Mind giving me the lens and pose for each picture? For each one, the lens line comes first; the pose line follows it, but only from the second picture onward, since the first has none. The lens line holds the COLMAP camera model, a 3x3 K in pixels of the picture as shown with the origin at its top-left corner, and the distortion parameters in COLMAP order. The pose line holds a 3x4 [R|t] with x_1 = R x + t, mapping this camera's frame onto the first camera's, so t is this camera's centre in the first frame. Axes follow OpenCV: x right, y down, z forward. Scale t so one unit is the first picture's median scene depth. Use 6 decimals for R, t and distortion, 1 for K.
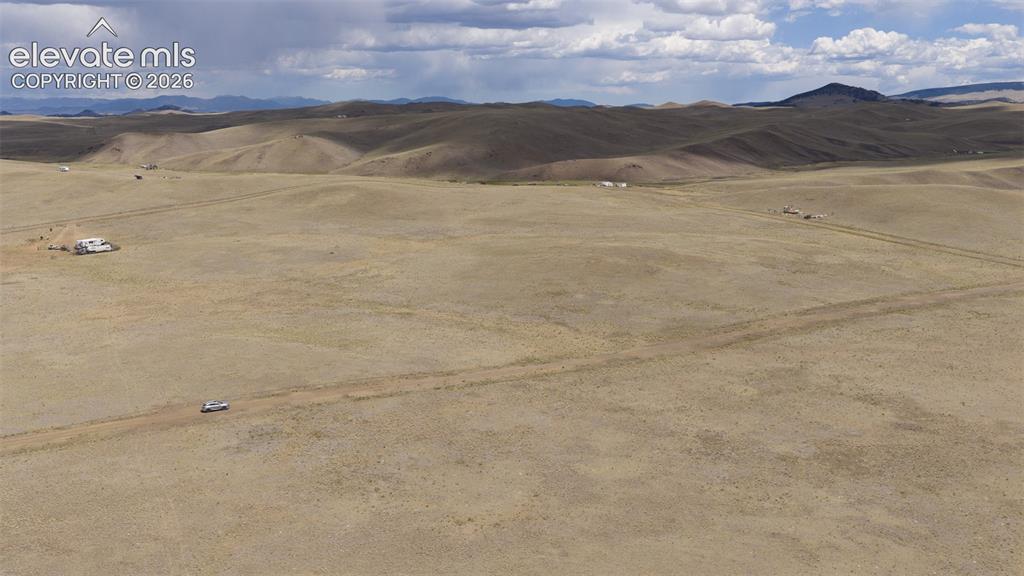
lens RADIAL K [[844.7, 0, 515.0], [0, 844.7, 290.7], [0, 0, 1]] dist [0.029038, -0.060346]
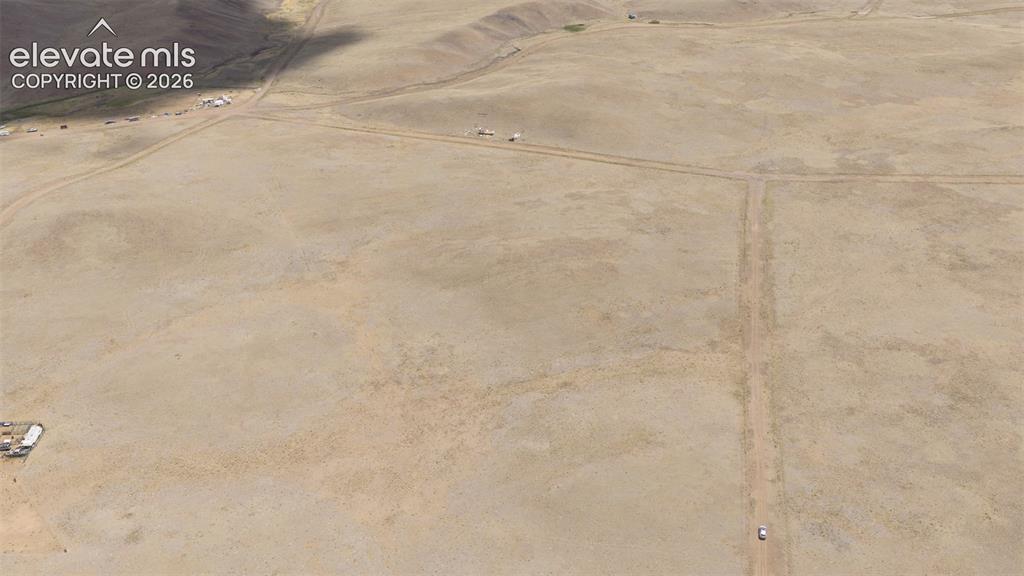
lens RADIAL K [[844.7, 0, 511.6], [0, 844.7, 287.9], [0, 0, 1]] dist [0.029038, -0.060346]
pose [[0.669675, -0.364687, 0.646946, -0.849935], [0.160928, 0.921688, 0.352978, -0.507646], [-0.725009, -0.132269, 0.675920, 0.194444]]
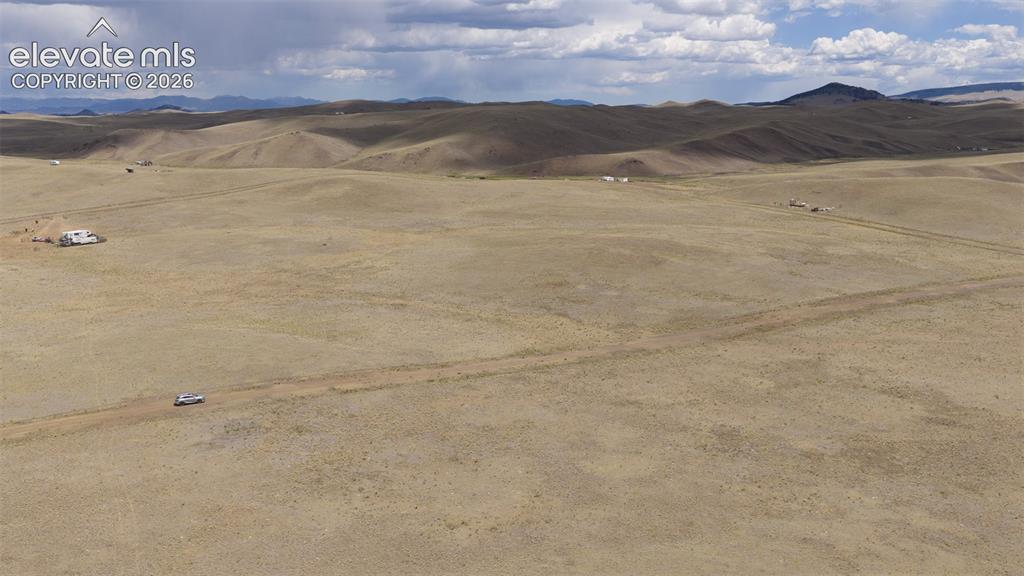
lens RADIAL K [[844.7, 0, 514.8], [0, 844.7, 288.5], [0, 0, 1]] dist [0.029038, -0.060346]
pose [[1.000000, 0.000321, 0.000377, 0.000296], [-0.000320, 0.999995, -0.002984, 0.010327], [-0.000378, 0.002983, 0.999995, 0.042581]]
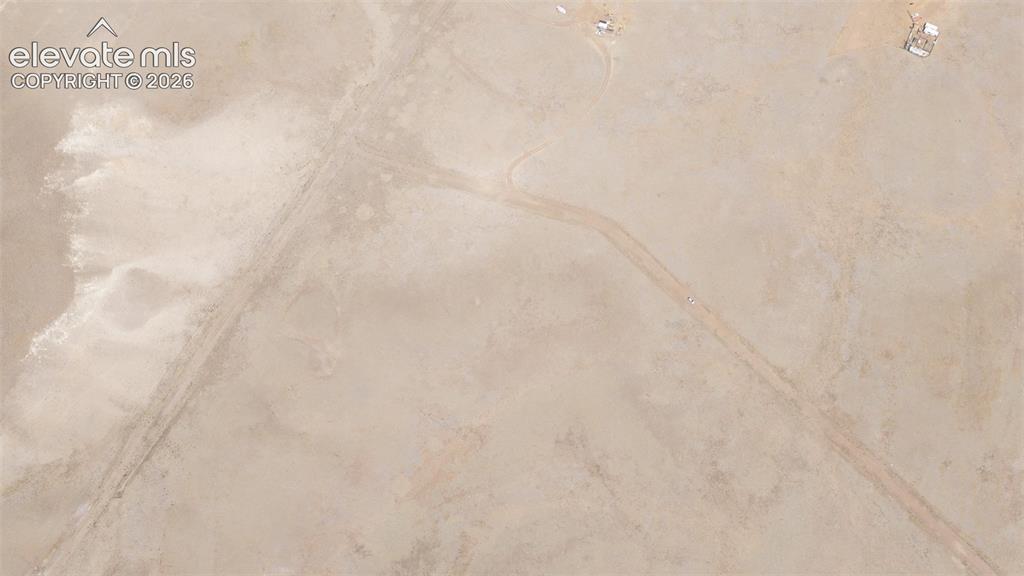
lens RADIAL K [[844.7, 0, 511.7], [0, 844.7, 287.6], [0, 0, 1]] dist [0.029038, -0.060346]
pose [[0.291476, 0.930273, -0.222787, 0.083824], [-0.201401, 0.287360, 0.936409, -1.661367], [0.935136, -0.228071, 0.271116, -0.337077]]
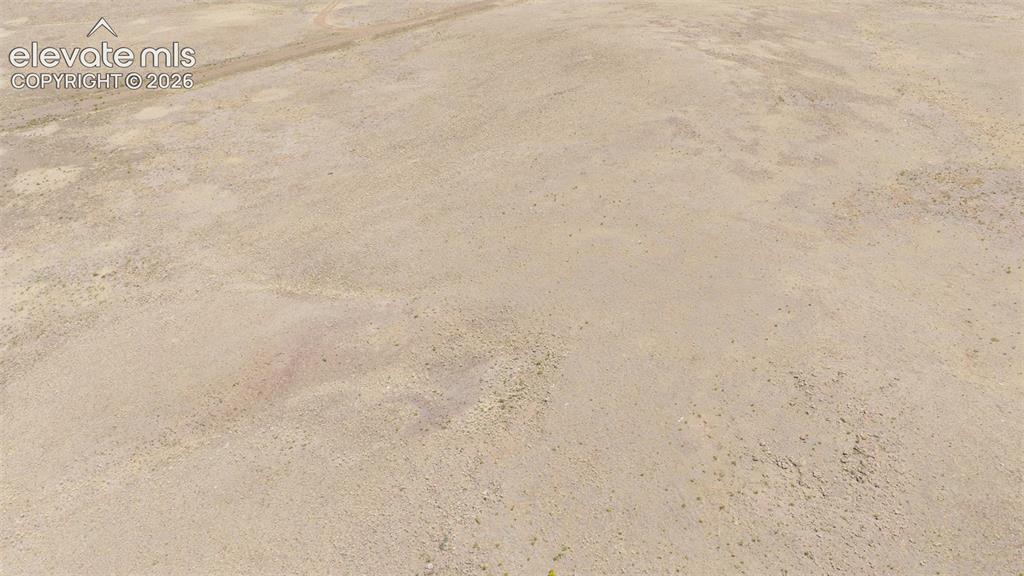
lens RADIAL K [[844.7, 0, 512.5], [0, 844.7, 287.4], [0, 0, 1]] dist [0.029038, -0.060346]
pose [[0.955176, 0.151650, -0.254247, -0.207945], [-0.059338, 0.939476, 0.337438, 0.107215], [0.290031, -0.307226, 0.906363, -0.495770]]
